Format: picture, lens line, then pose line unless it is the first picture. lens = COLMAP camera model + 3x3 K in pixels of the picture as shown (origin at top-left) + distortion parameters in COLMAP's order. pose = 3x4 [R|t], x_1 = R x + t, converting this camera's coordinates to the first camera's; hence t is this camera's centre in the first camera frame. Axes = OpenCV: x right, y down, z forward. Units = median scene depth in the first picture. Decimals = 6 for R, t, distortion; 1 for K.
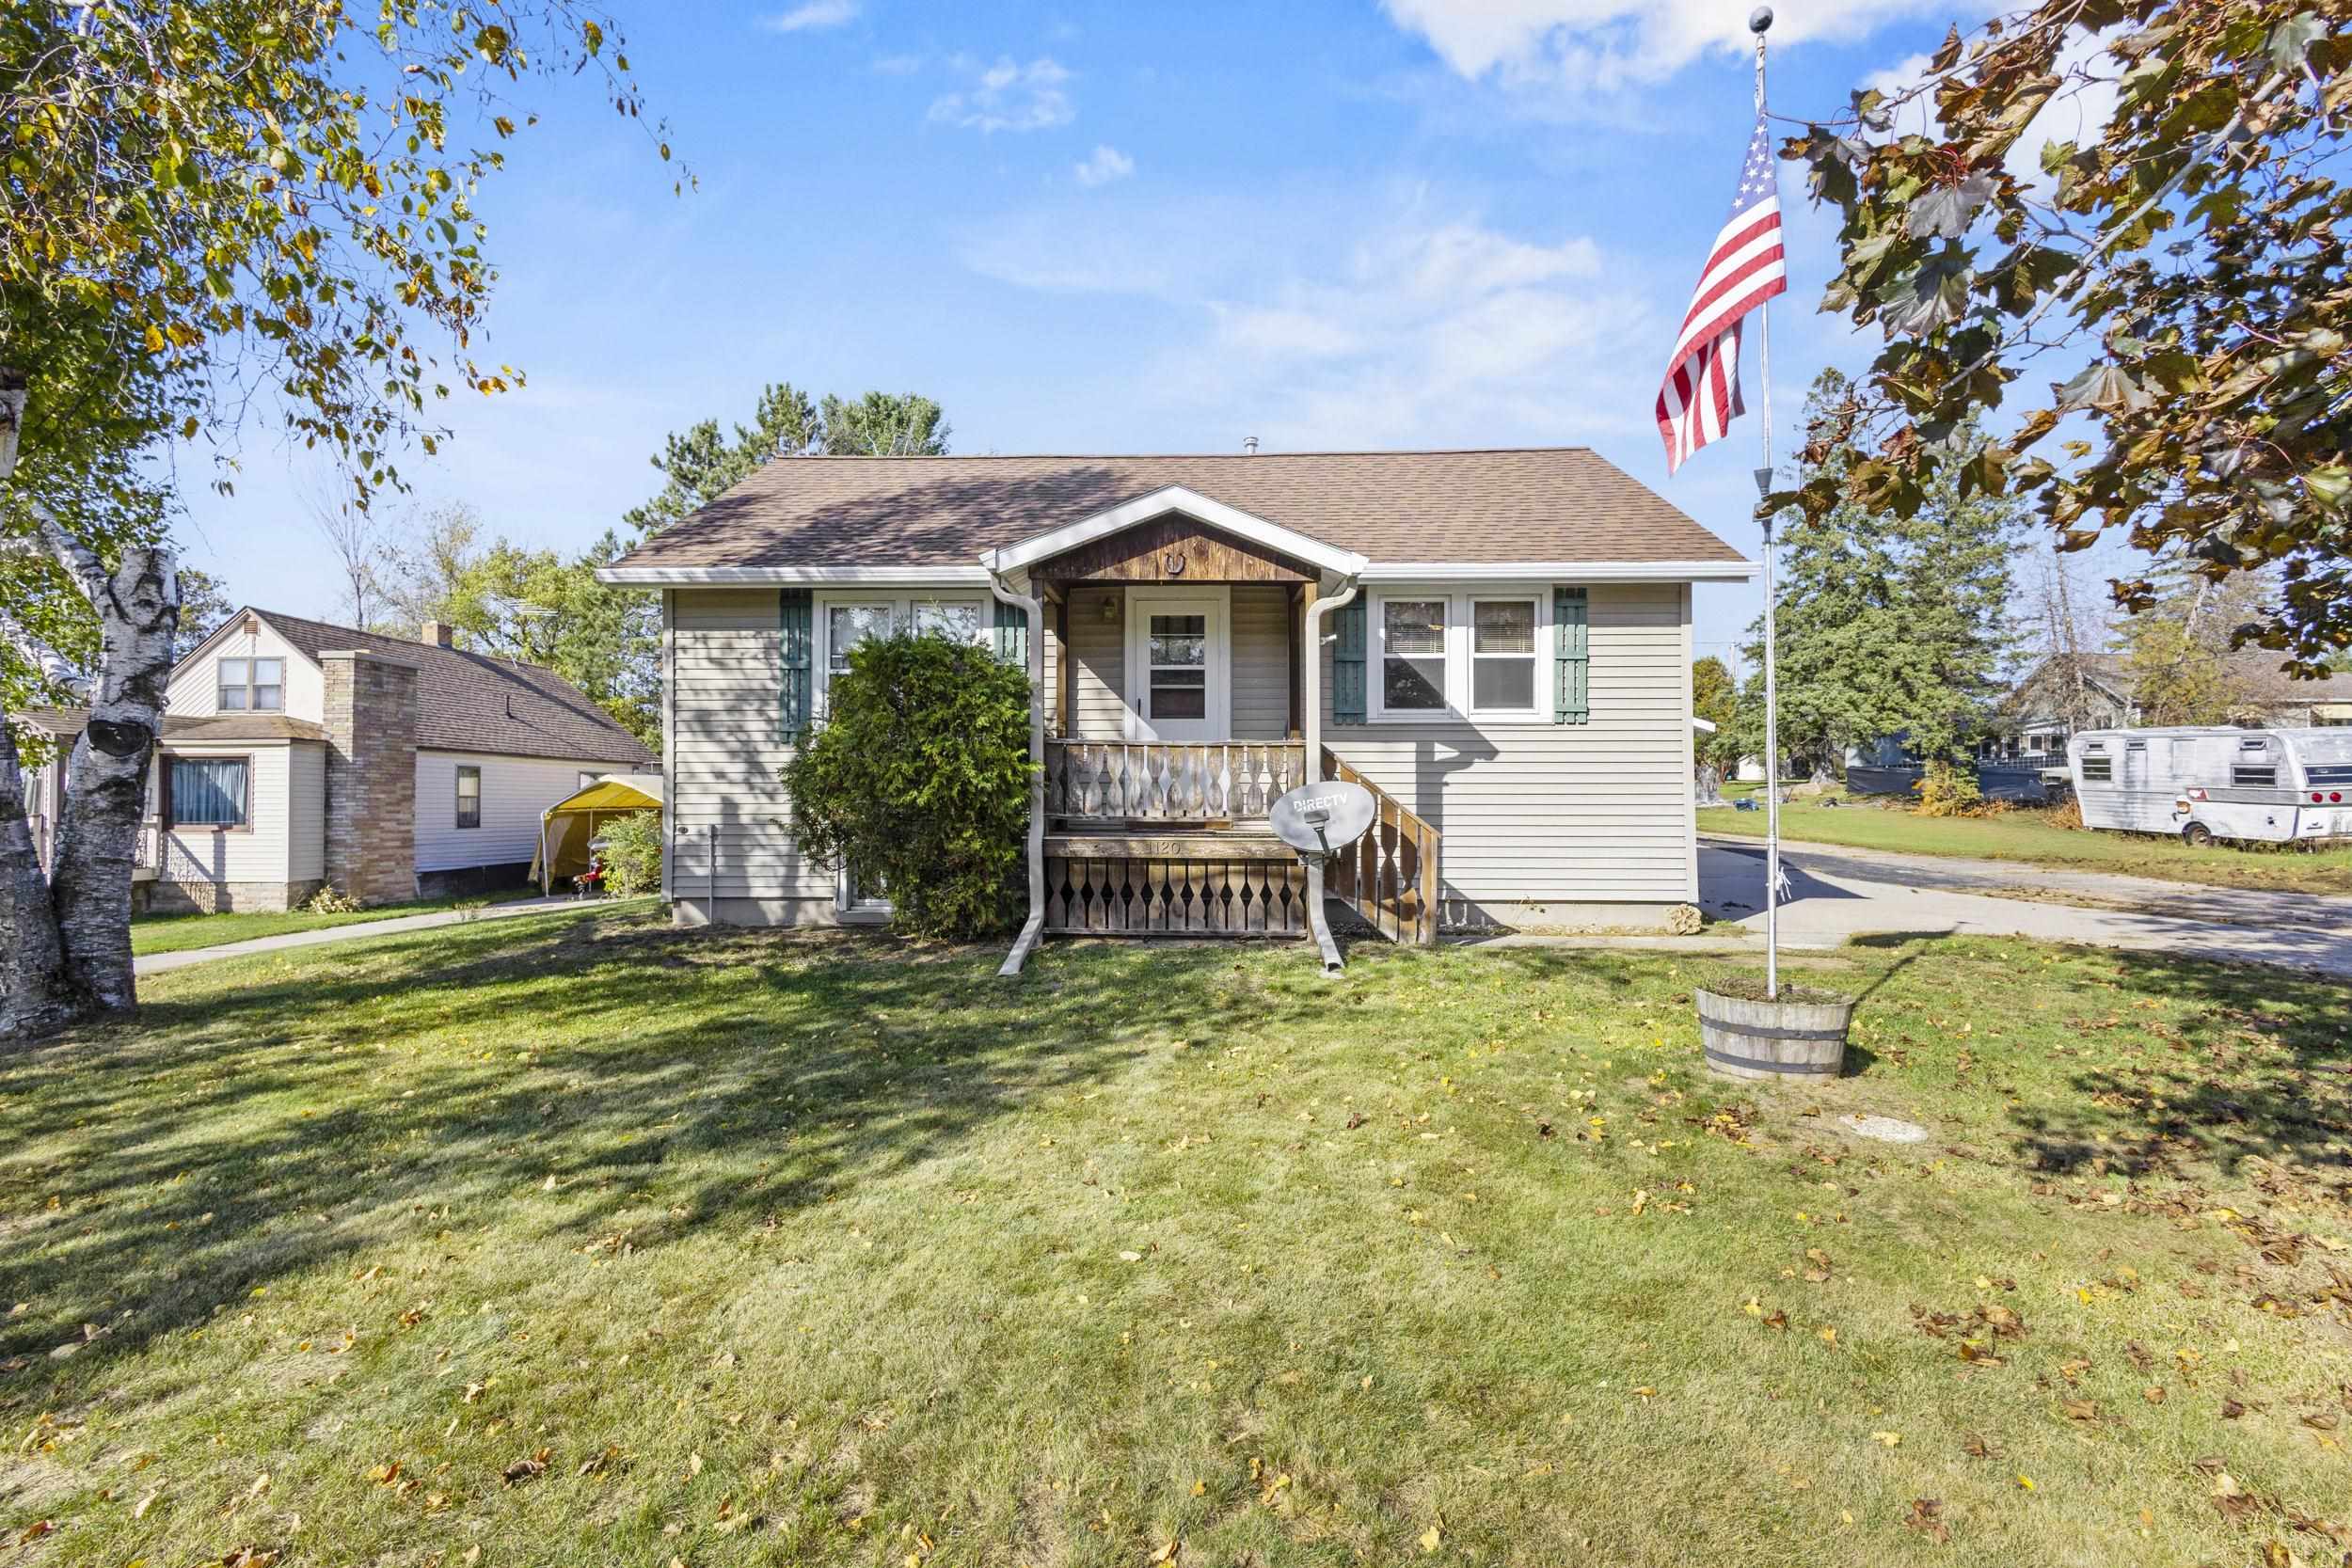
lens RADIAL K [[1075.4, 0, 1165.1], [0, 1075.4, 780.1], [0, 0, 1]] dist [0.013162, -0.005623]
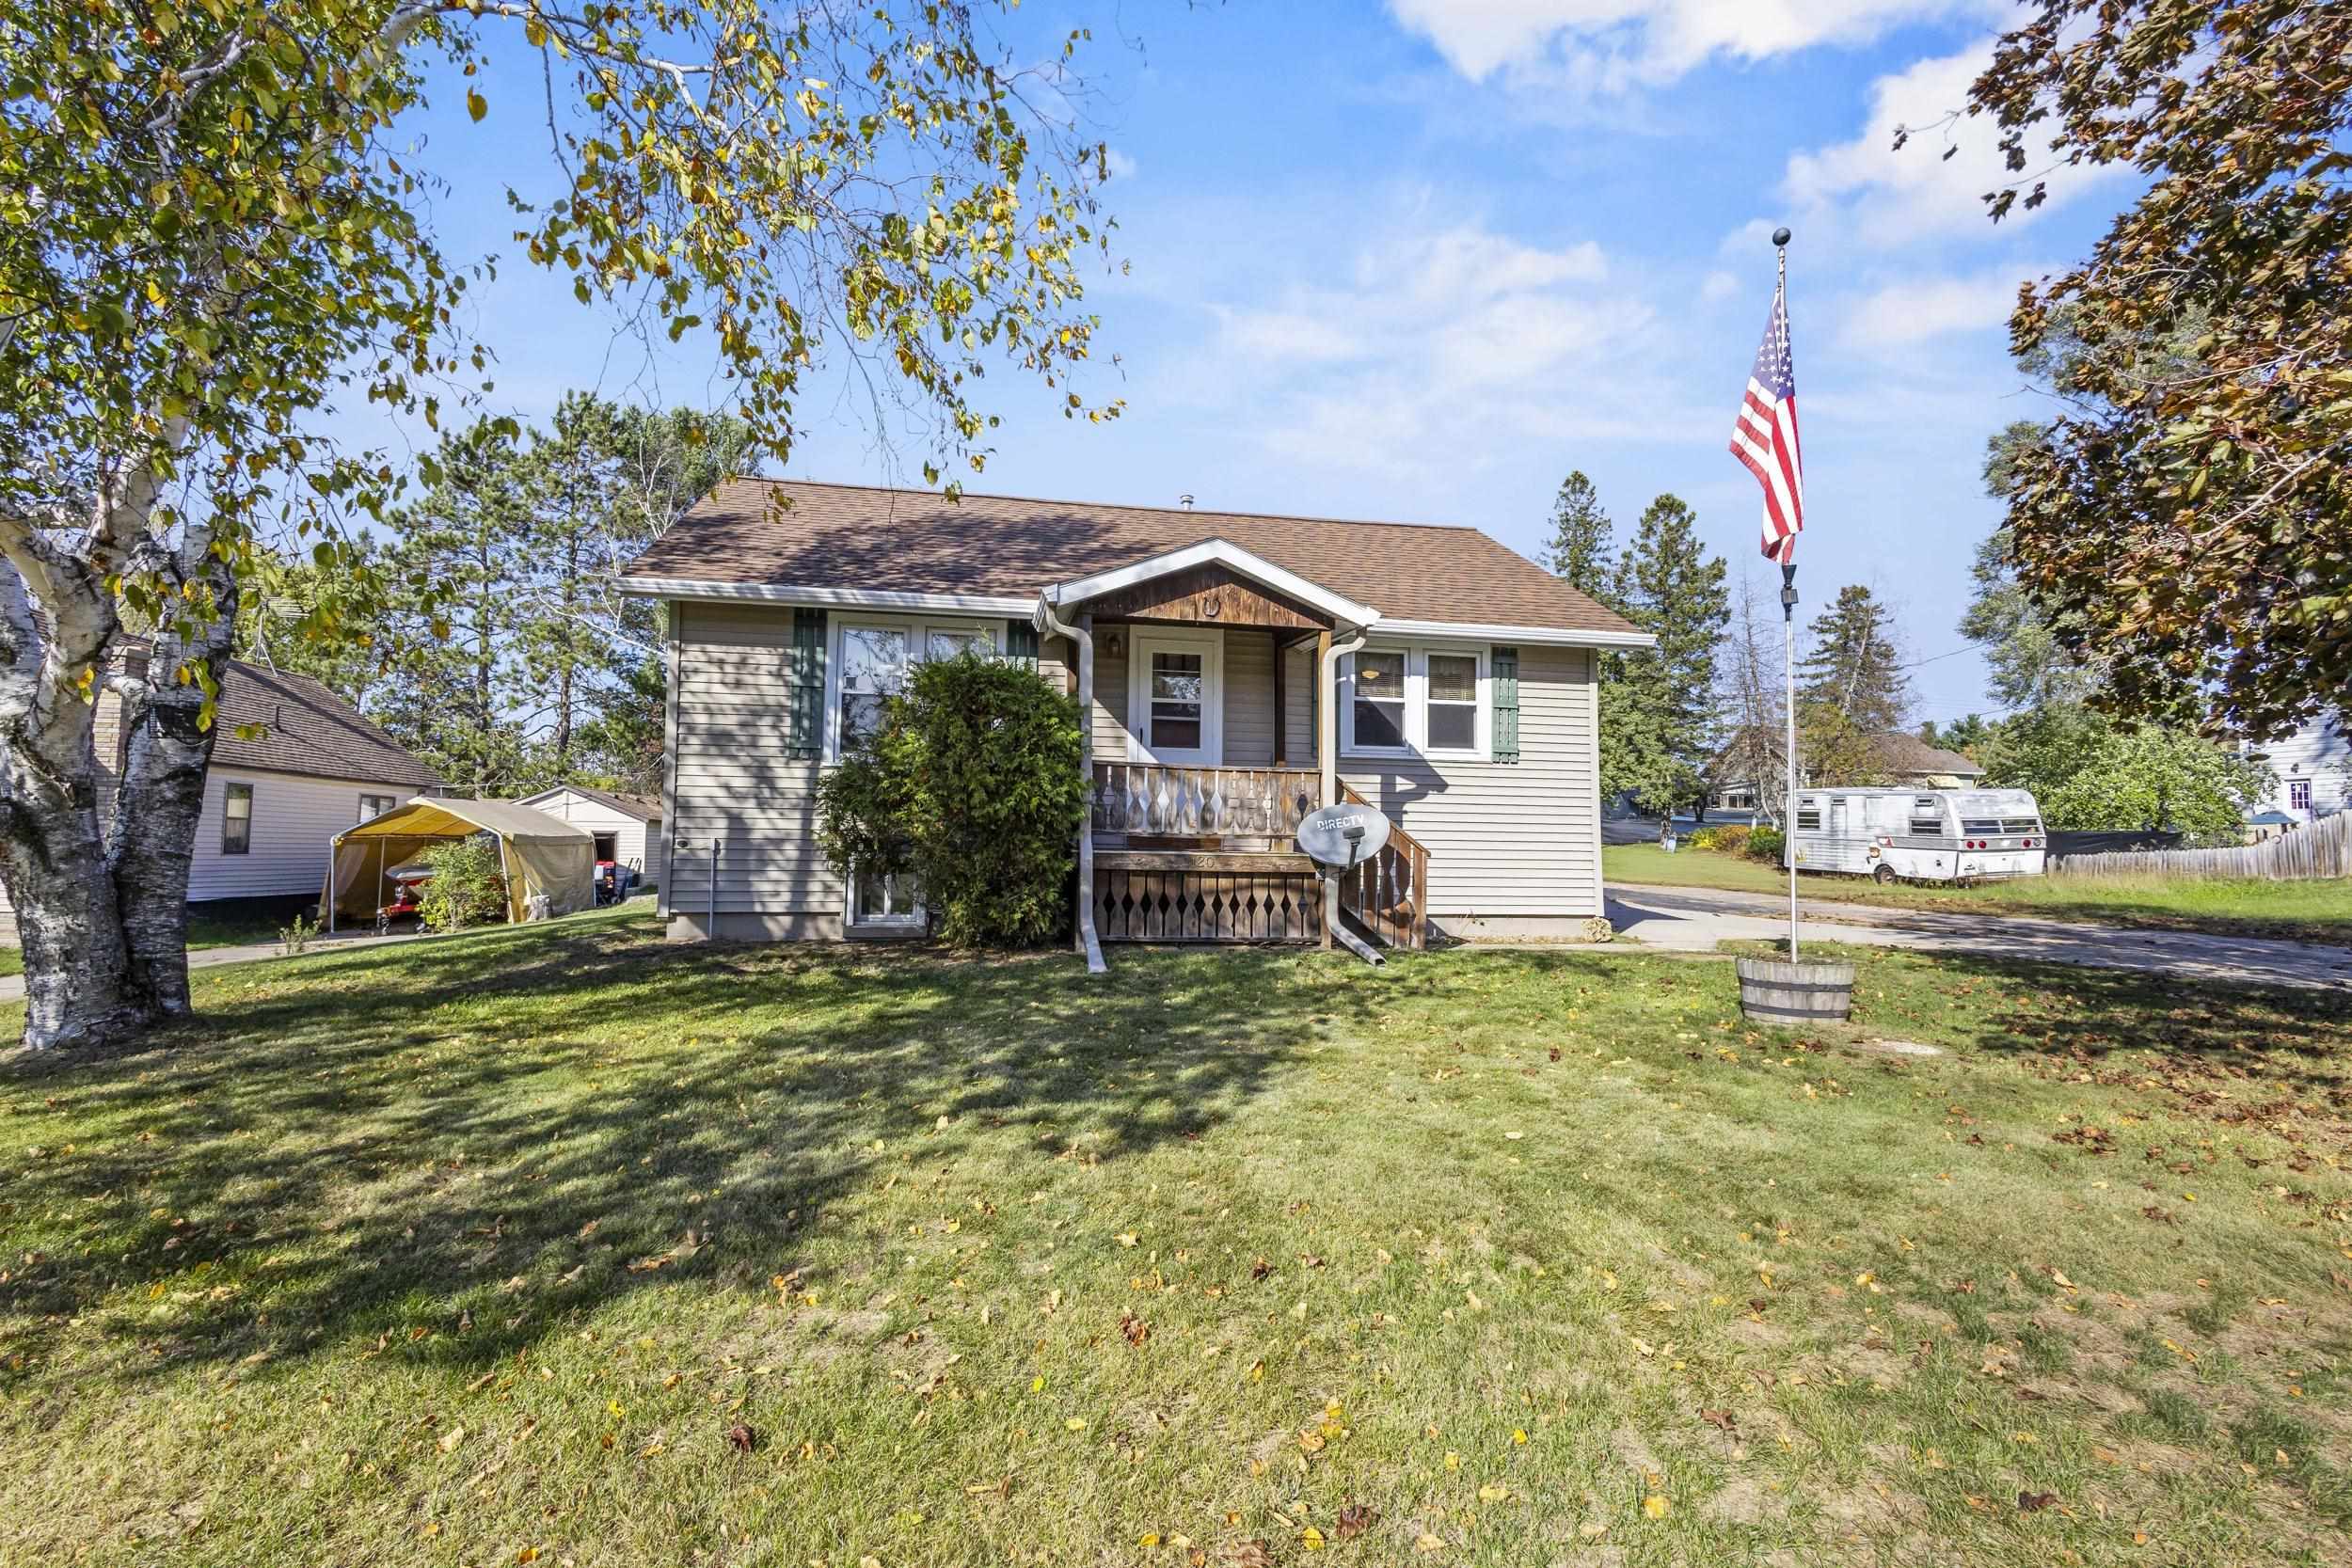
lens RADIAL K [[1075.4, 0, 1165.1], [0, 1075.4, 780.1], [0, 0, 1]] dist [0.013162, -0.005623]
pose [[0.976870, 0.026323, 0.212209, -0.230856], [-0.017237, 0.998858, -0.044554, 0.024685], [-0.213139, 0.039866, 0.976208, -0.062573]]
